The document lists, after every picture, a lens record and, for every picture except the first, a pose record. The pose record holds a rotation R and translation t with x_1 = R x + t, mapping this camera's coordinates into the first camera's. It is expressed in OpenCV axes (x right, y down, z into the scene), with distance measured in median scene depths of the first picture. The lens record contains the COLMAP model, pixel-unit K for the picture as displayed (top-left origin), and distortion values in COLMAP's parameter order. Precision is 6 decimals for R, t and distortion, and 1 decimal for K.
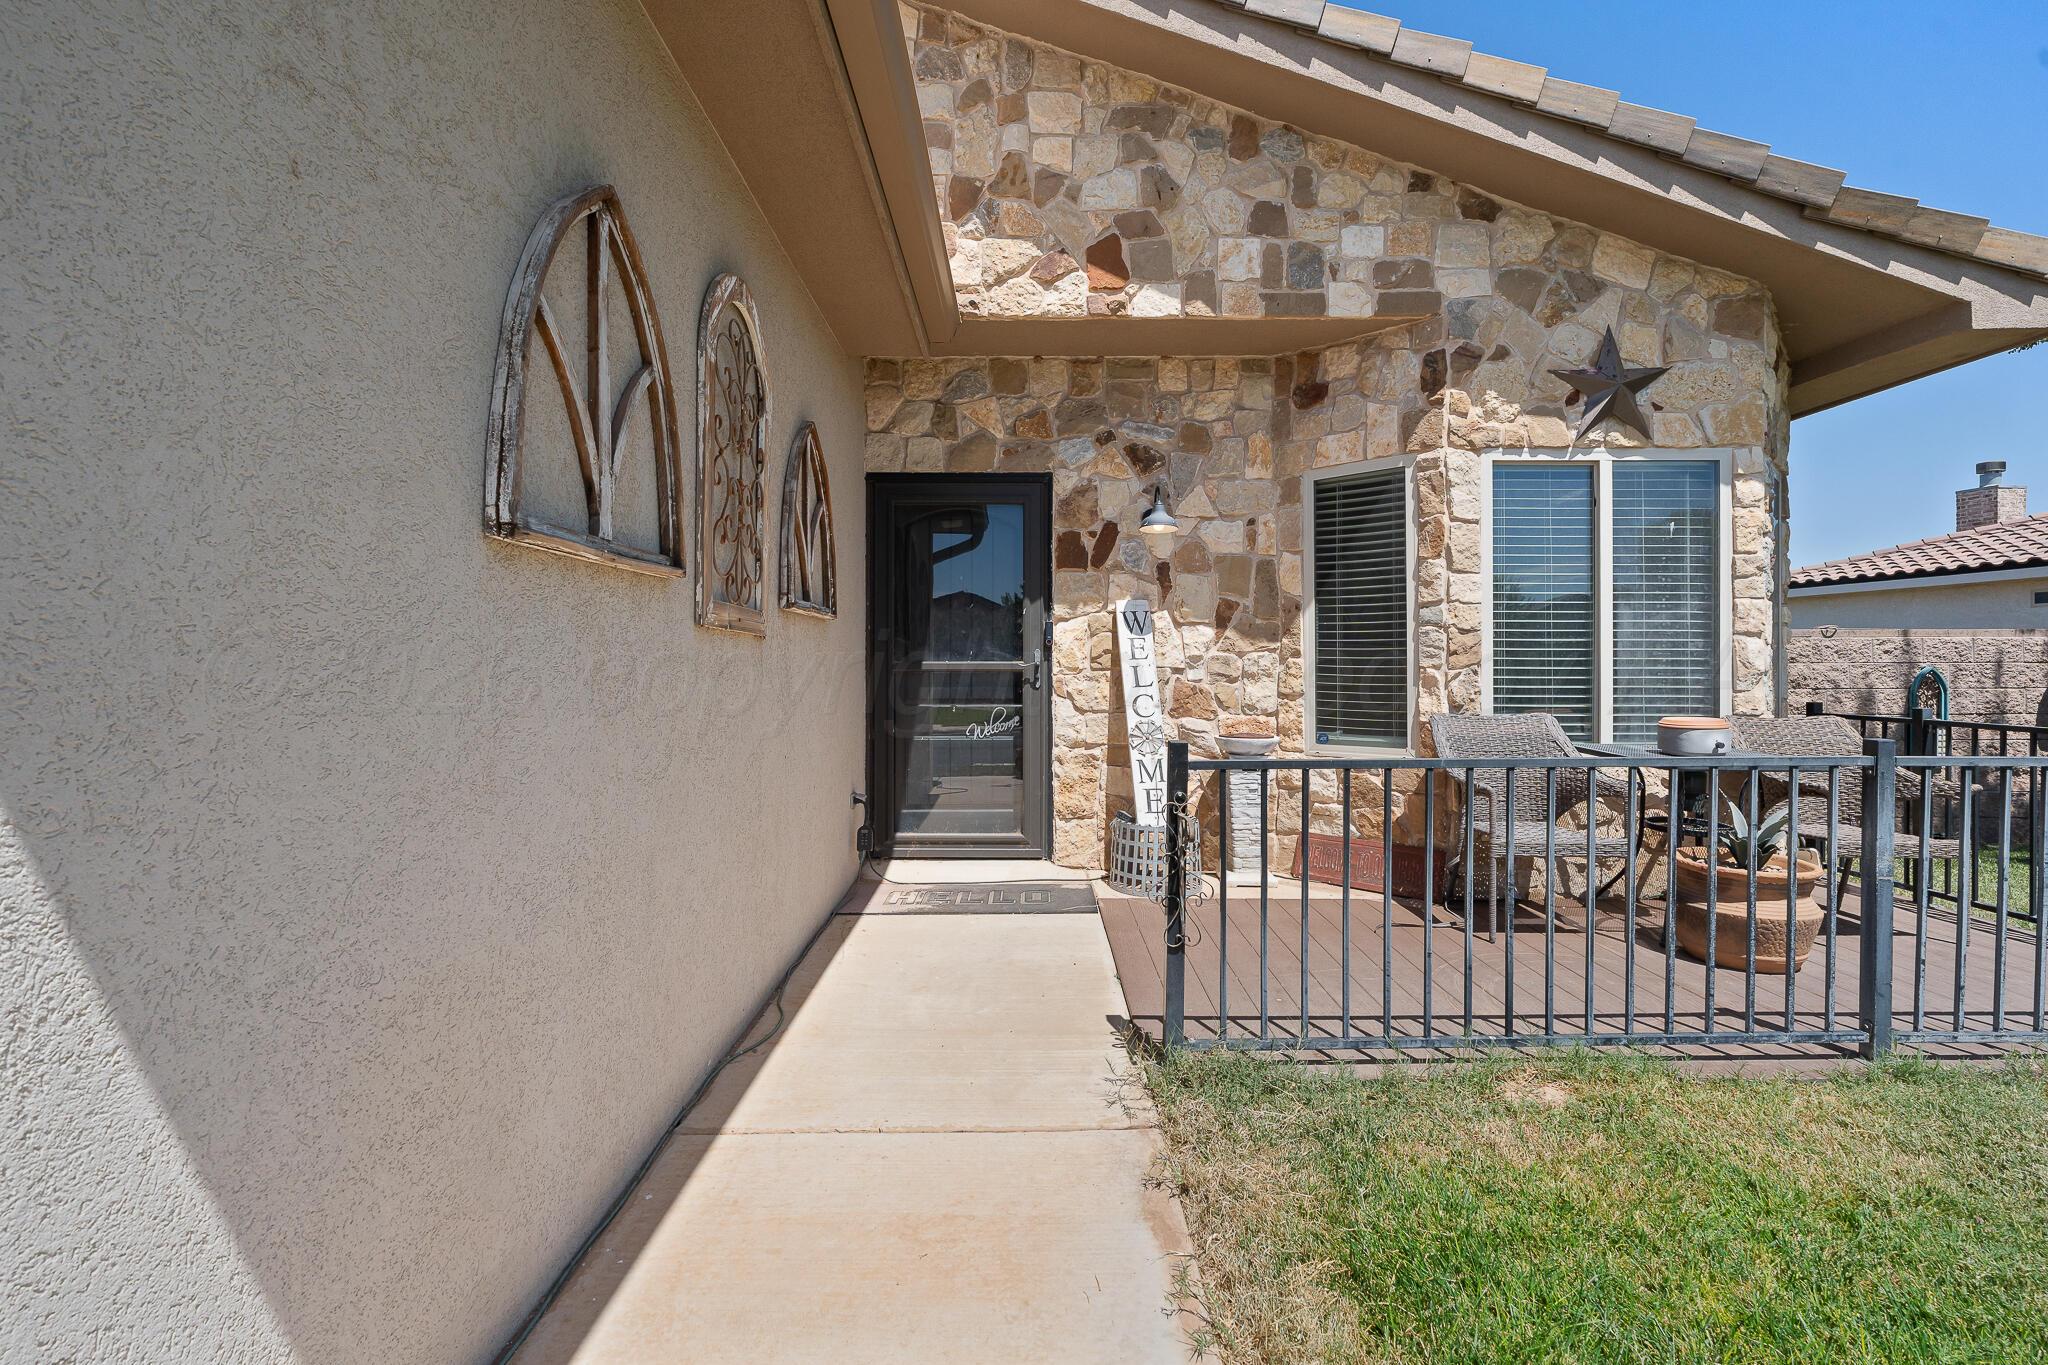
lens RADIAL K [[909.0, 0, 1030.9], [0, 909.0, 666.6], [0, 0, 1]] dist [-0.000633, 0.000007]
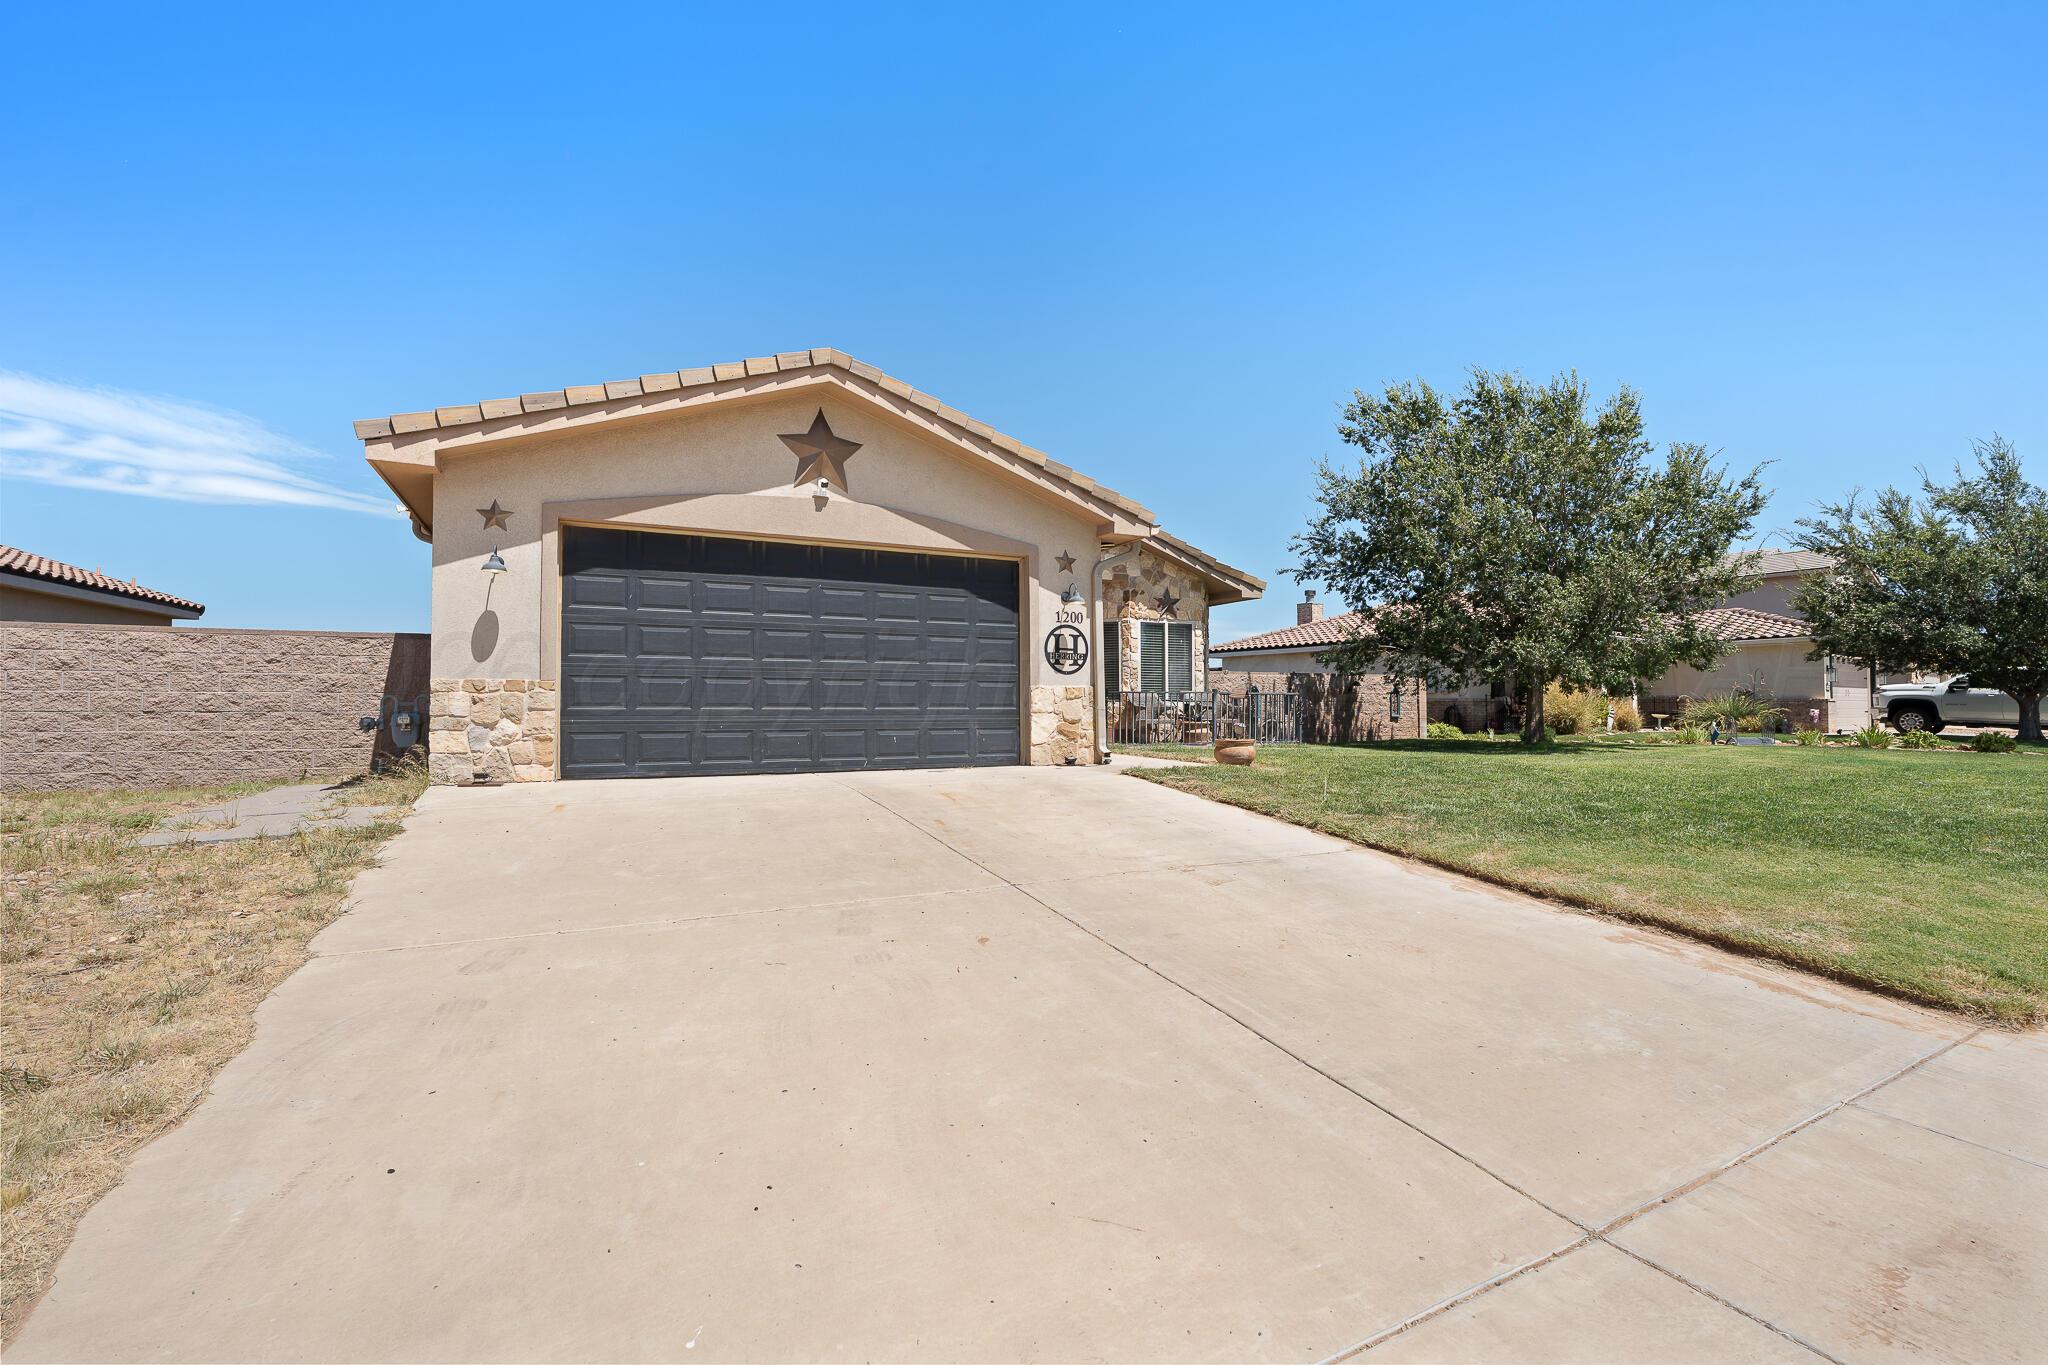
lens RADIAL K [[909.0, 0, 1030.9], [0, 909.0, 666.6], [0, 0, 1]] dist [-0.000633, 0.000007]
pose [[0.895894, 0.022128, 0.443716, -1.476476], [-0.003697, 0.999096, -0.042361, 0.105579], [-0.444252, 0.036310, 0.895166, -2.027038]]
